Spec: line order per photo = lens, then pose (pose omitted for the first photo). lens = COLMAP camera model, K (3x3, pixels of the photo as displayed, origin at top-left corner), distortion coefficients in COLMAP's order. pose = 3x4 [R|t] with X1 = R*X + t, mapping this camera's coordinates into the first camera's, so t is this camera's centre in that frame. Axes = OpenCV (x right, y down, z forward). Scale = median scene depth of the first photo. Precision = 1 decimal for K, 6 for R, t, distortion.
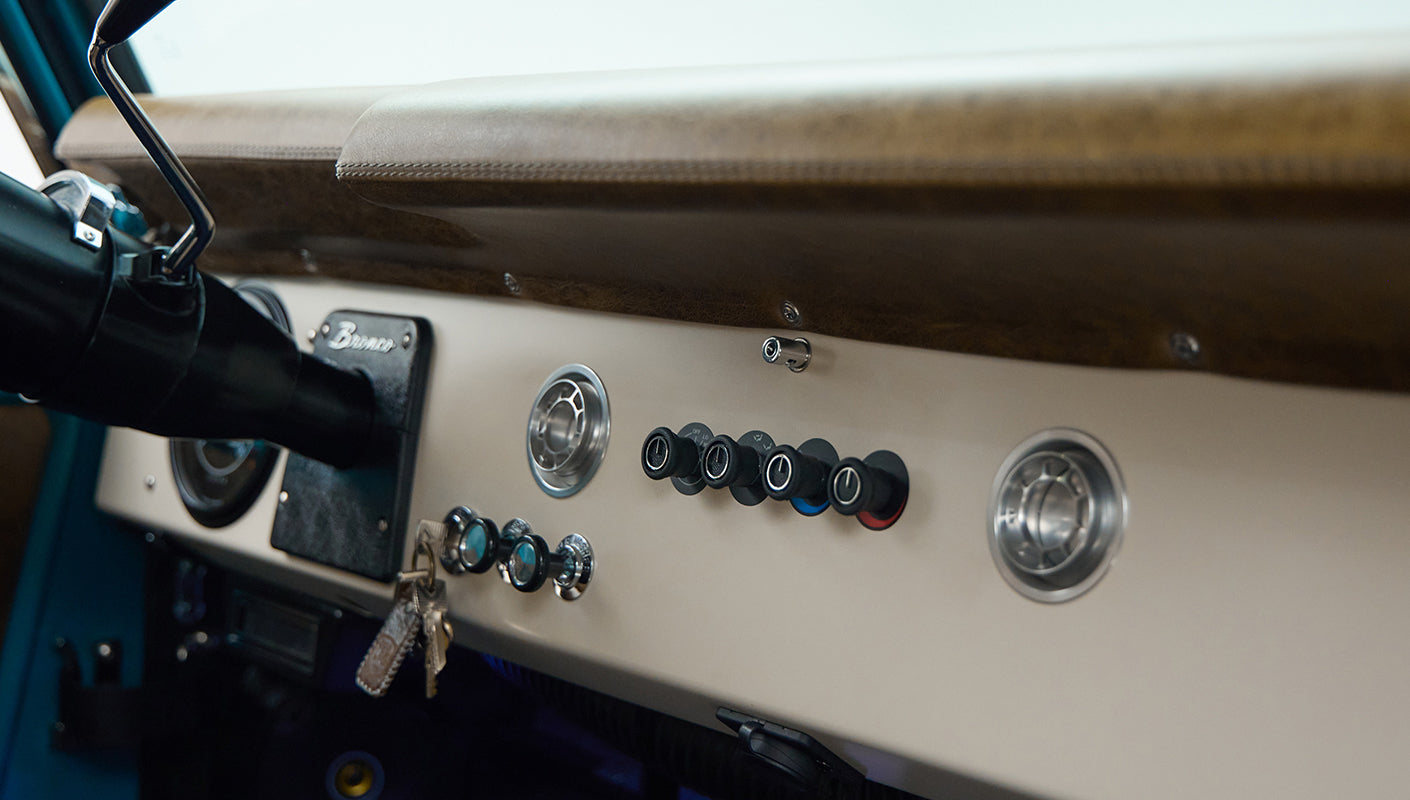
lens RADIAL K [[2093.7, 0, 700.6], [0, 2093.7, 394.4], [0, 0, 1]] dist [-0.037233, 0.000000]
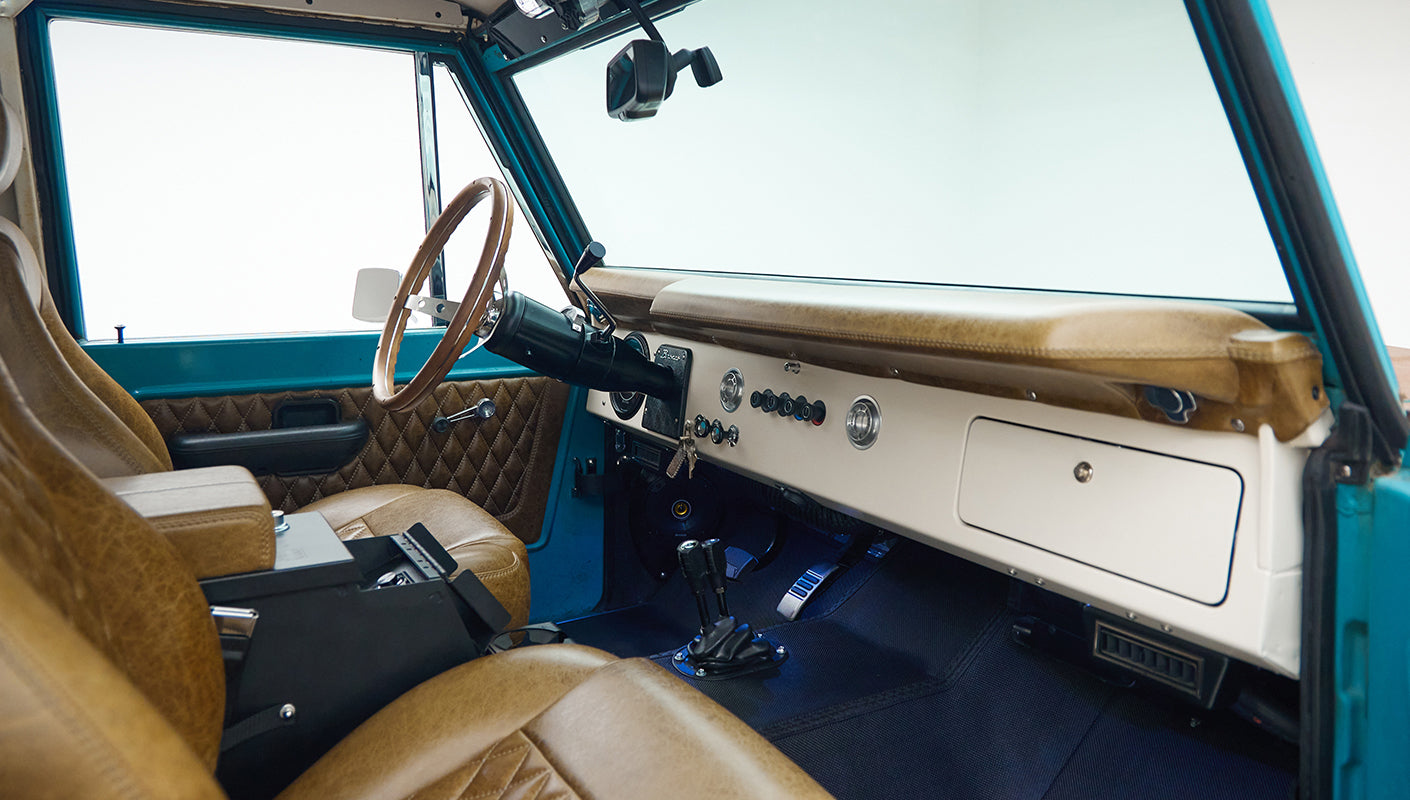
lens RADIAL K [[1039.1, 0, 717.4], [0, 1039.1, 352.9], [0, 0, 1]] dist [0.001171, -0.008750]
pose [[0.984372, -0.012685, -0.175645, 0.177563], [0.015943, 0.999726, 0.017154, -0.061245], [0.175379, -0.019687, 0.984304, -0.467138]]
